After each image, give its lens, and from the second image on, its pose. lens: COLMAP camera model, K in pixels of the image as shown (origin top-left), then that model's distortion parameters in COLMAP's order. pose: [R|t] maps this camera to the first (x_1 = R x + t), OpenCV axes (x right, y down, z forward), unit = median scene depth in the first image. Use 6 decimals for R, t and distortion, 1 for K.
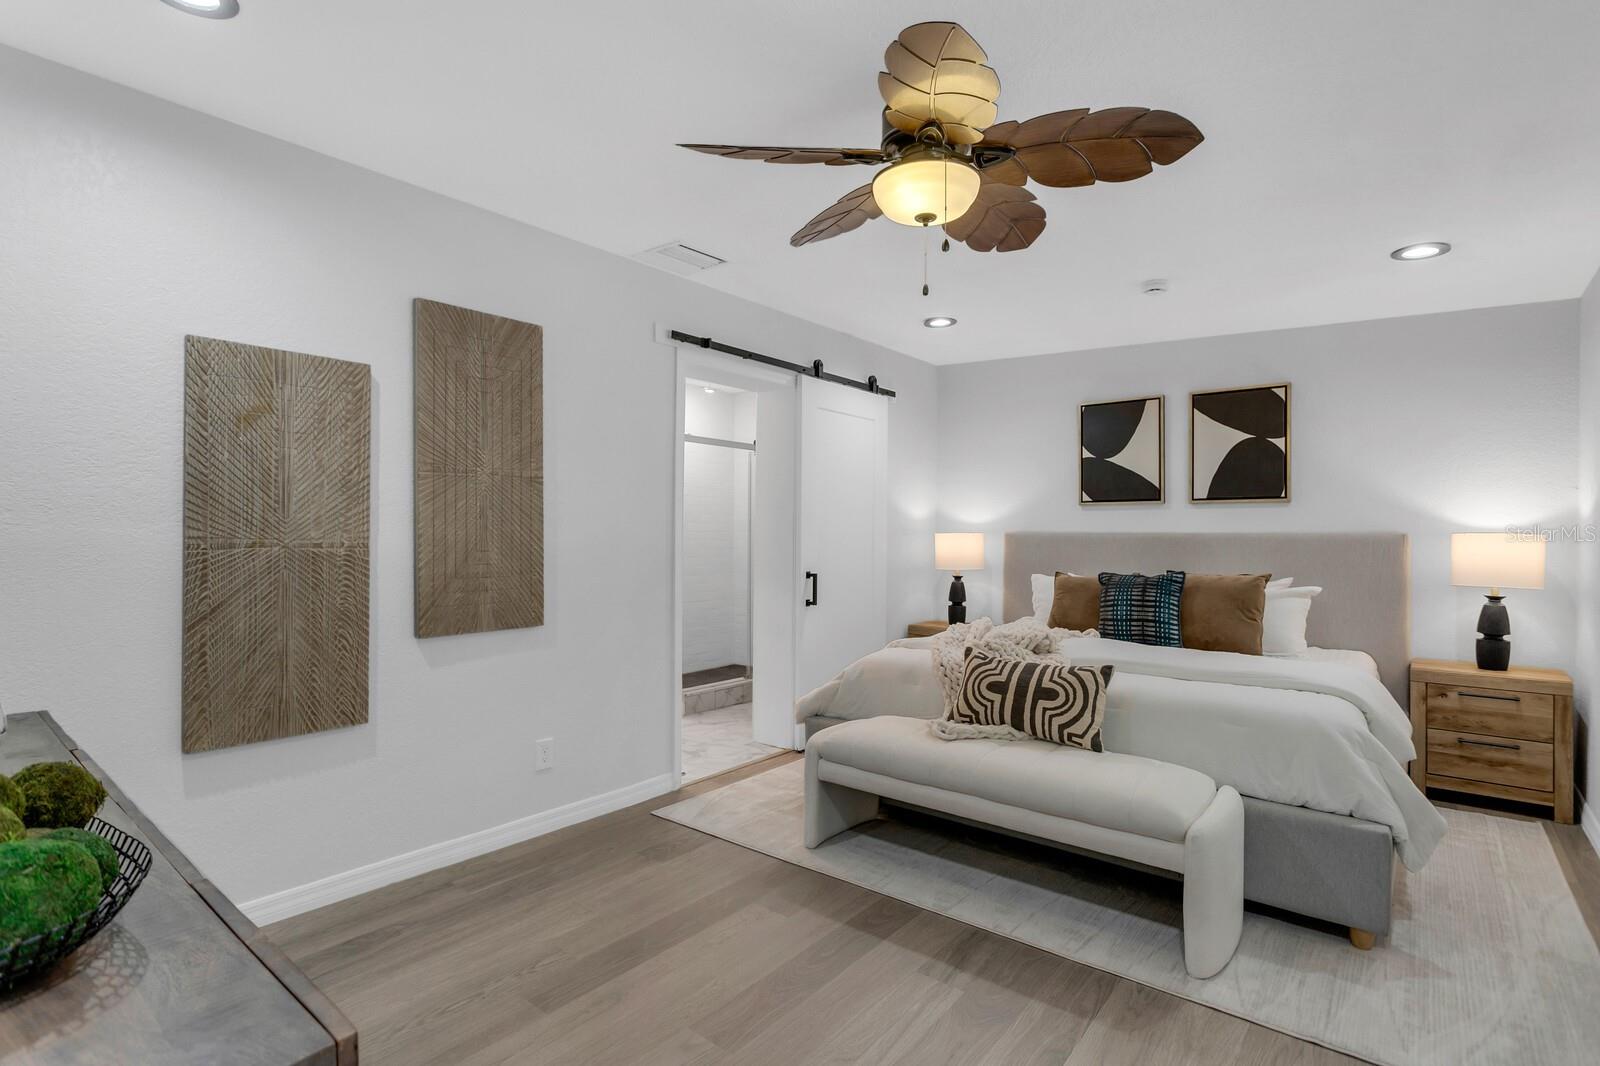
lens RADIAL K [[780.1, 0, 774.6], [0, 780.1, 539.6], [0, 0, 1]] dist [-0.006220, 0.000608]
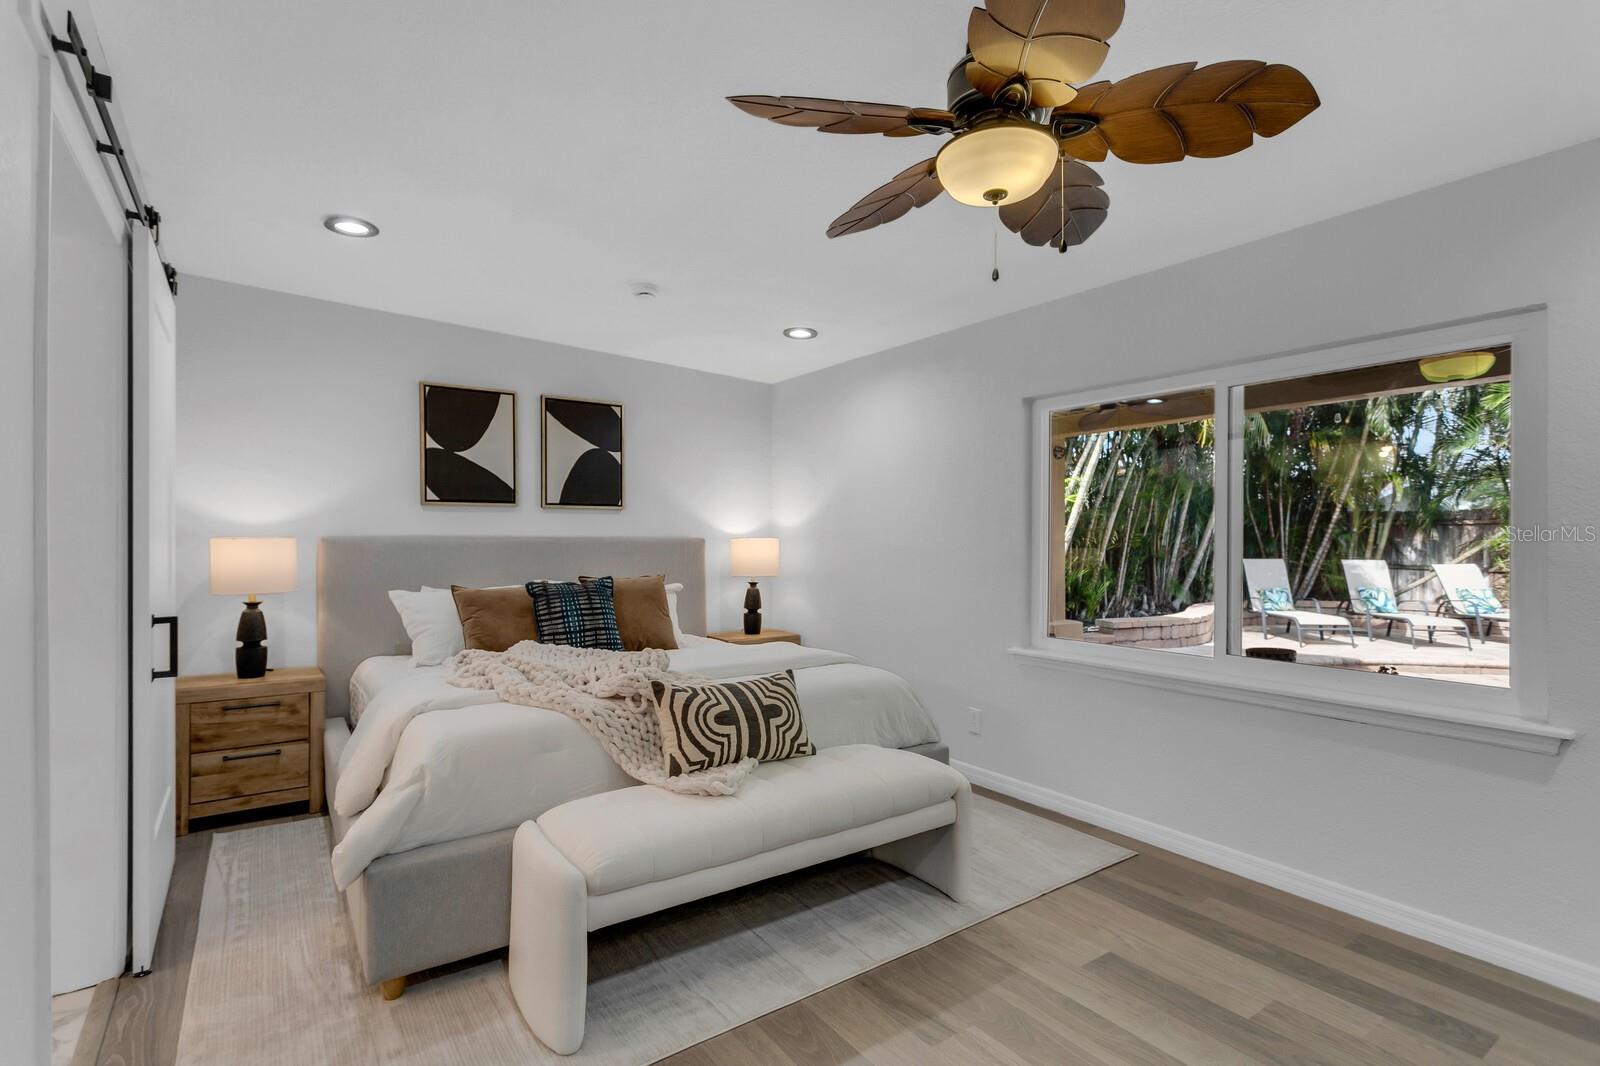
lens RADIAL K [[780.1, 0, 774.6], [0, 780.1, 539.6], [0, 0, 1]] dist [-0.006220, 0.000608]
pose [[0.251048, -0.004444, 0.967964, -0.393674], [0.006002, 0.999977, 0.003035, -0.008146], [-0.967956, 0.005048, 0.251069, 0.533851]]
